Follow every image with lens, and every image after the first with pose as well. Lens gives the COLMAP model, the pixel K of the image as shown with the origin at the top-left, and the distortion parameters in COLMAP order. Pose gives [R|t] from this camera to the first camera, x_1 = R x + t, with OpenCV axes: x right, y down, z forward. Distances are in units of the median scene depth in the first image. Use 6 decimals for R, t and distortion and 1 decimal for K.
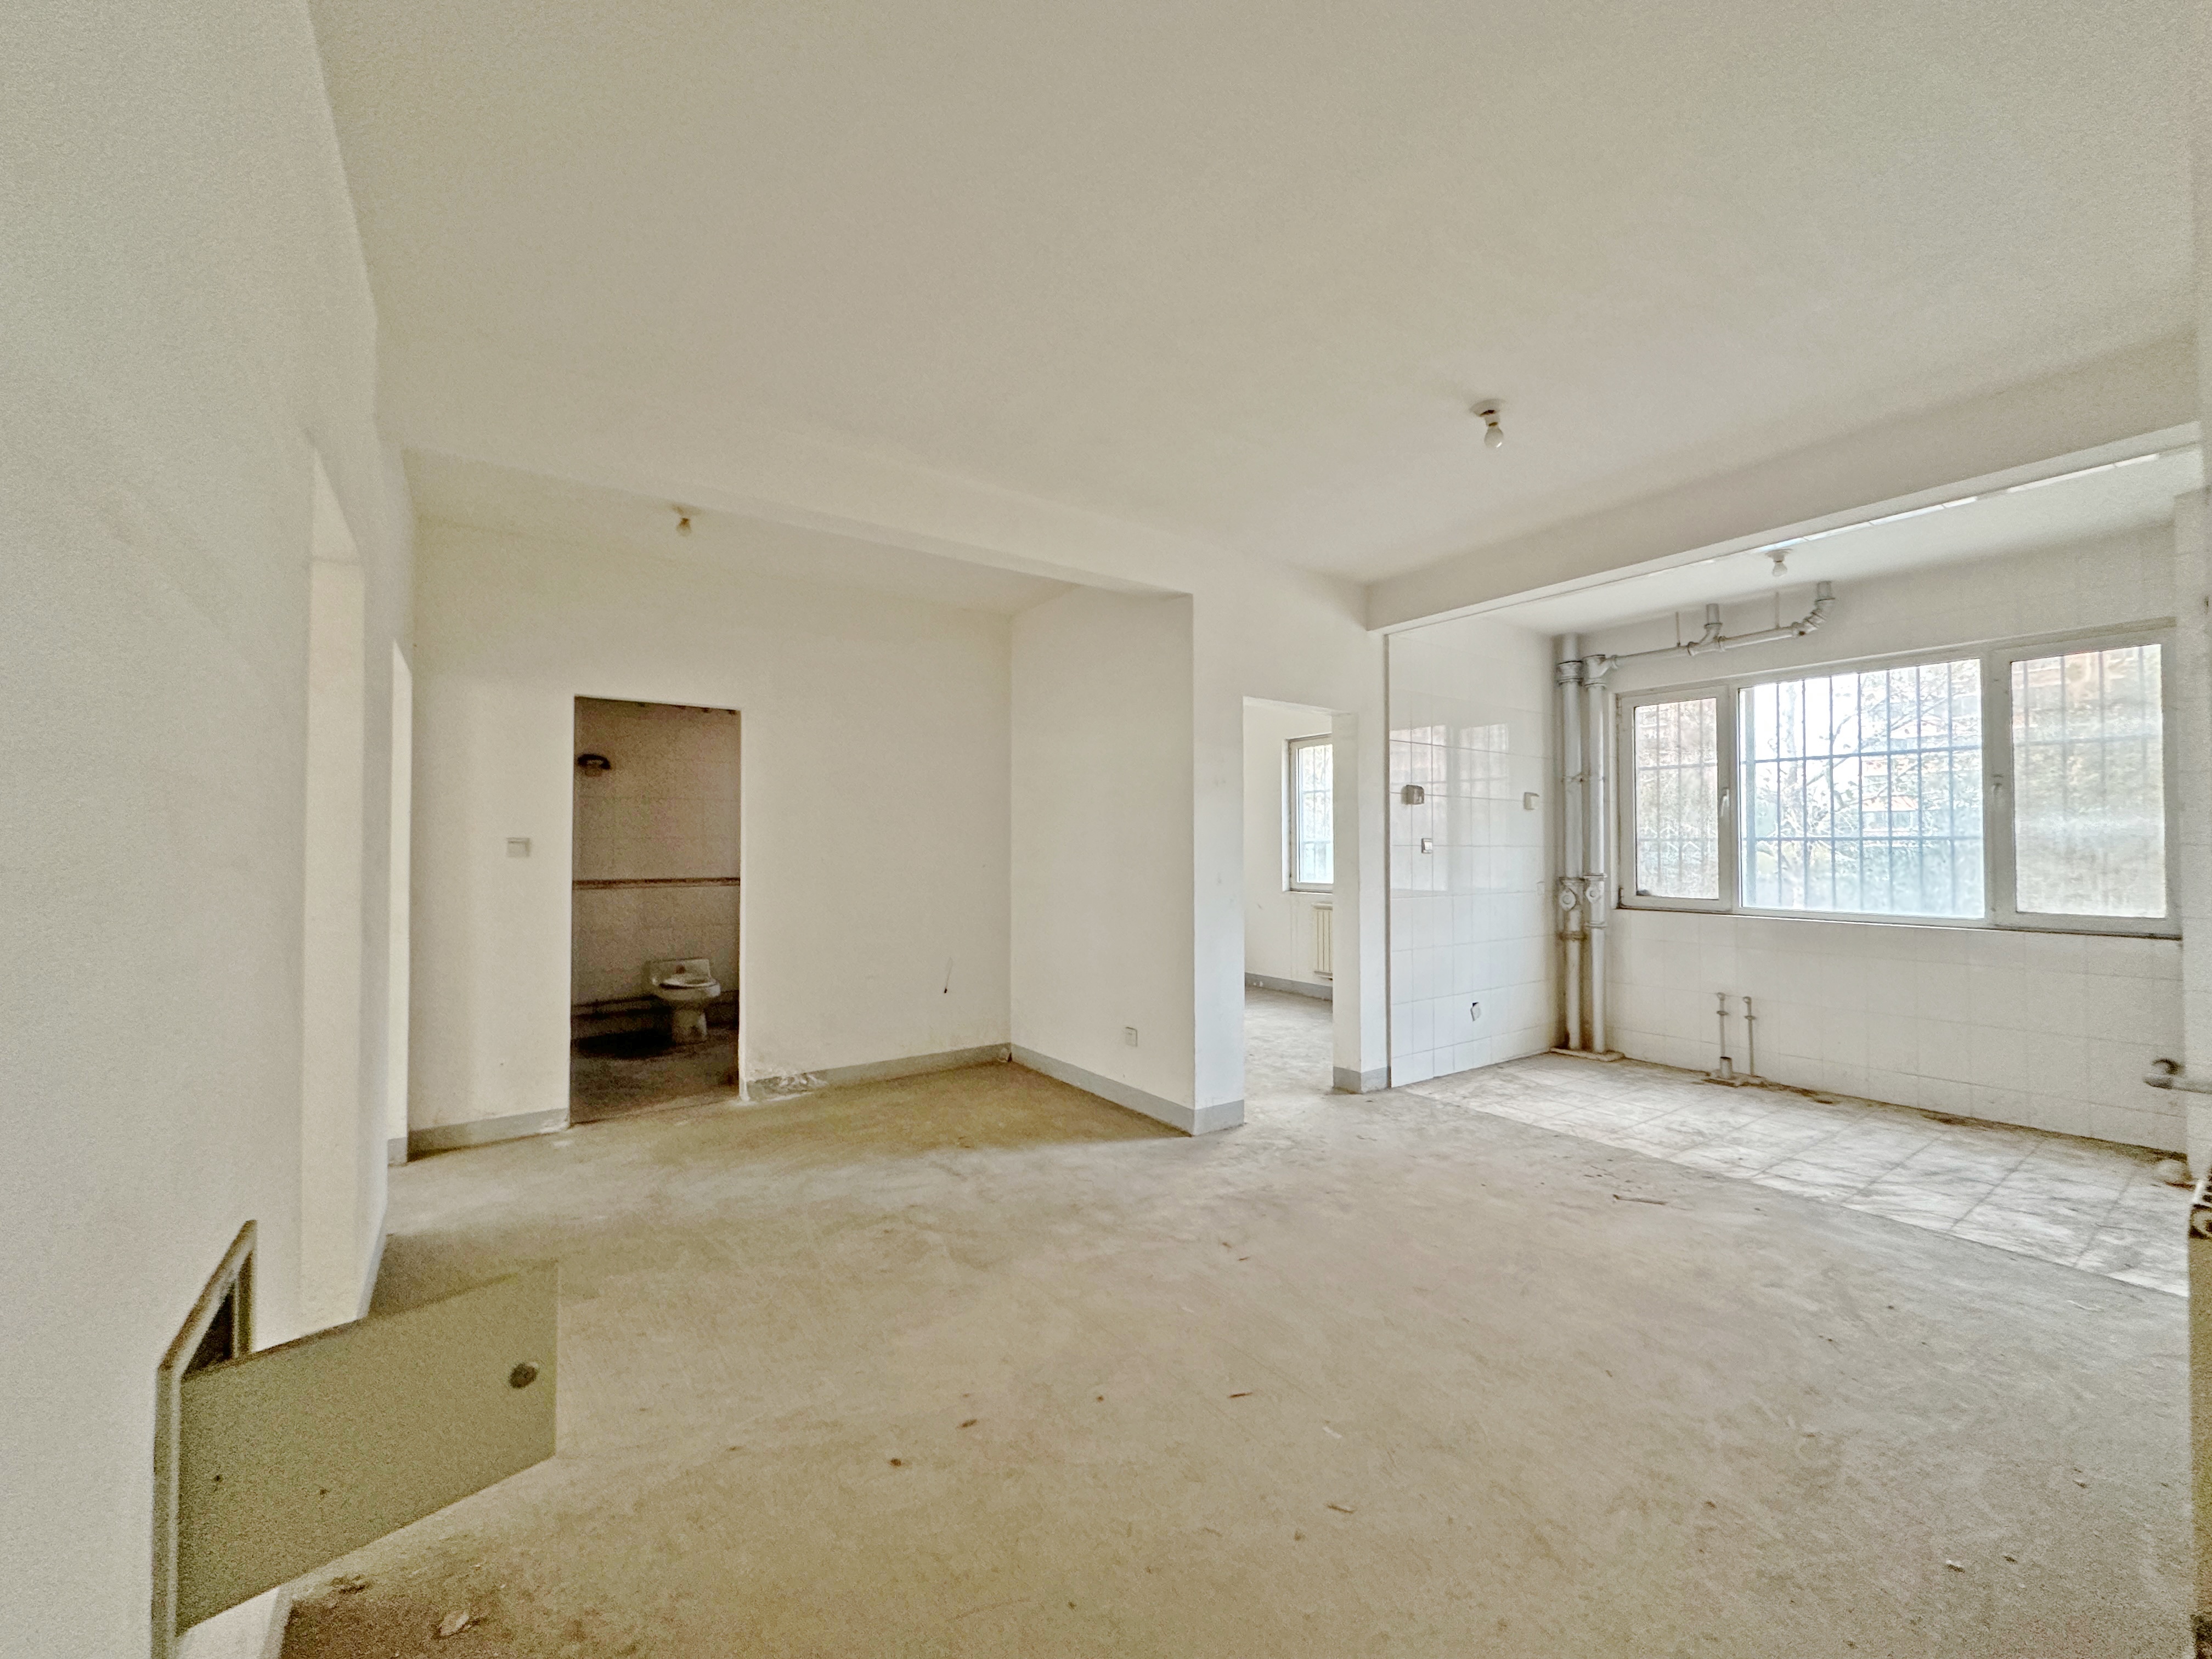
lens RADIAL K [[883.9, 0, 1112.0], [0, 883.9, 835.1], [0, 0, 1]] dist [-0.000473, 0.000350]
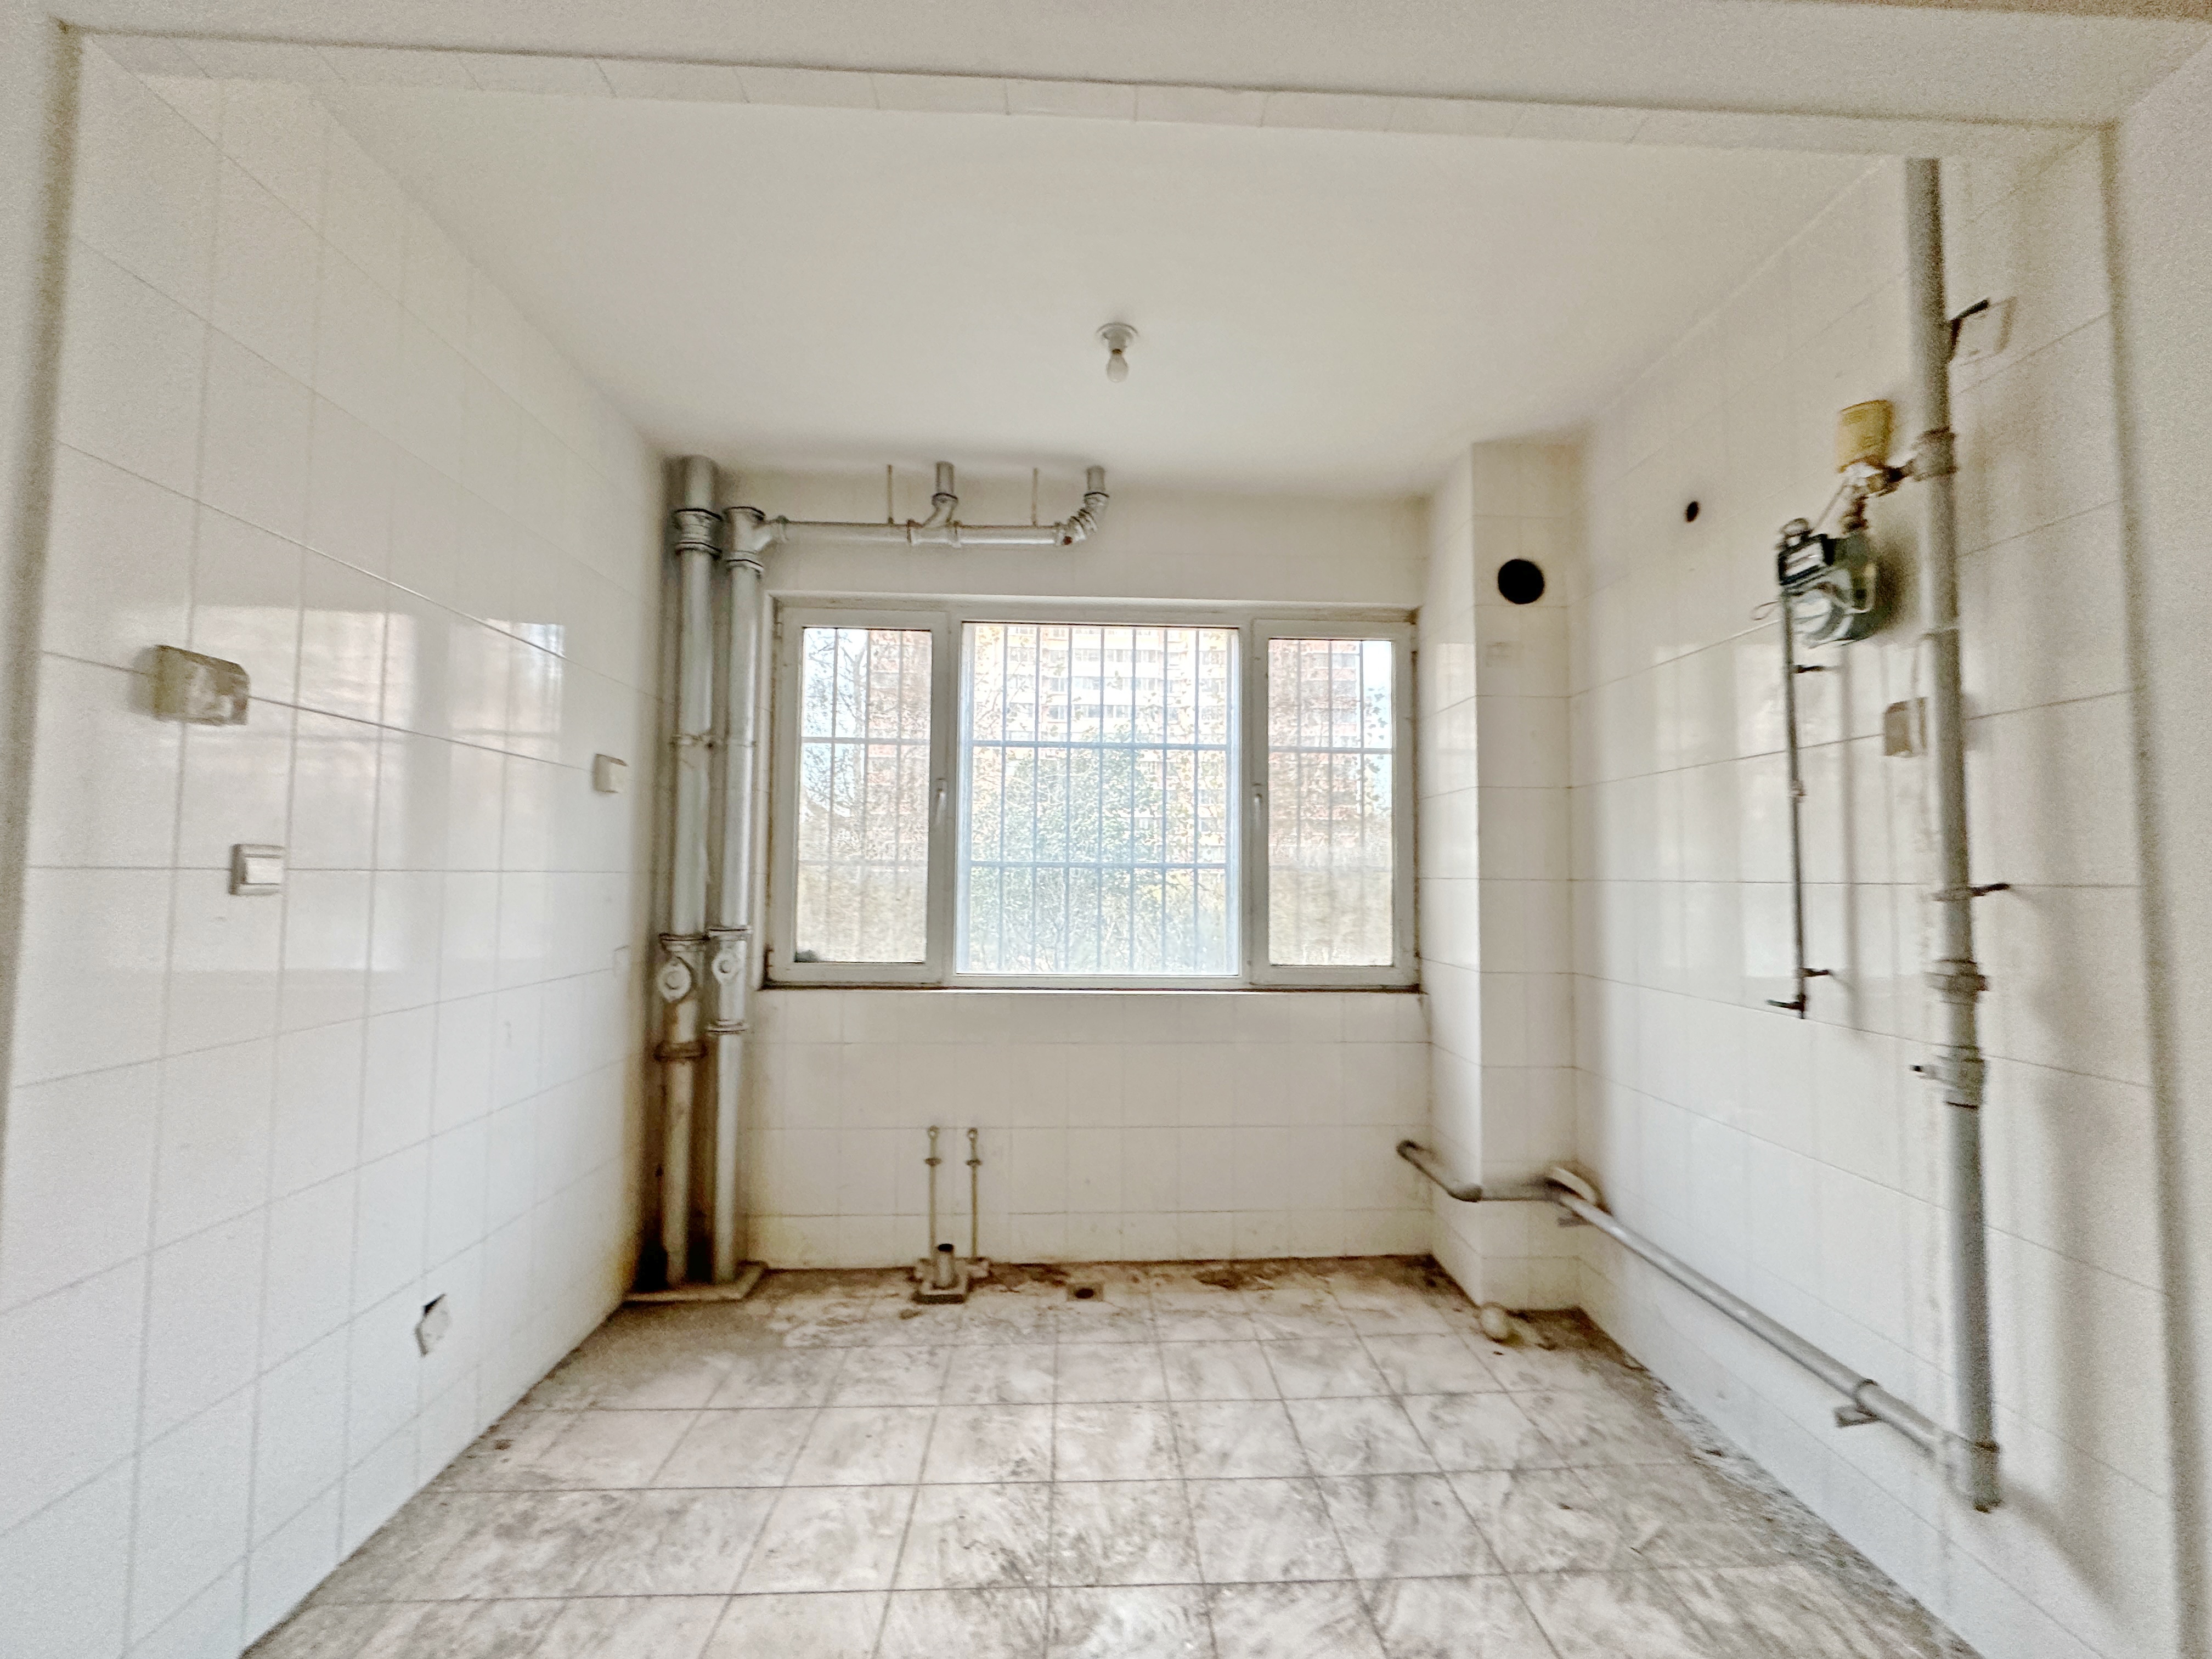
lens RADIAL K [[867.7, 0, 1106.0], [0, 867.7, 829.5], [0, 0, 1]] dist [-0.007704, 0.000053]
pose [[0.549261, 0.047321, 0.834310, 0.260438], [-0.021886, 0.998868, -0.042246, 0.003995], [-0.835364, 0.004944, 0.549675, 0.578036]]
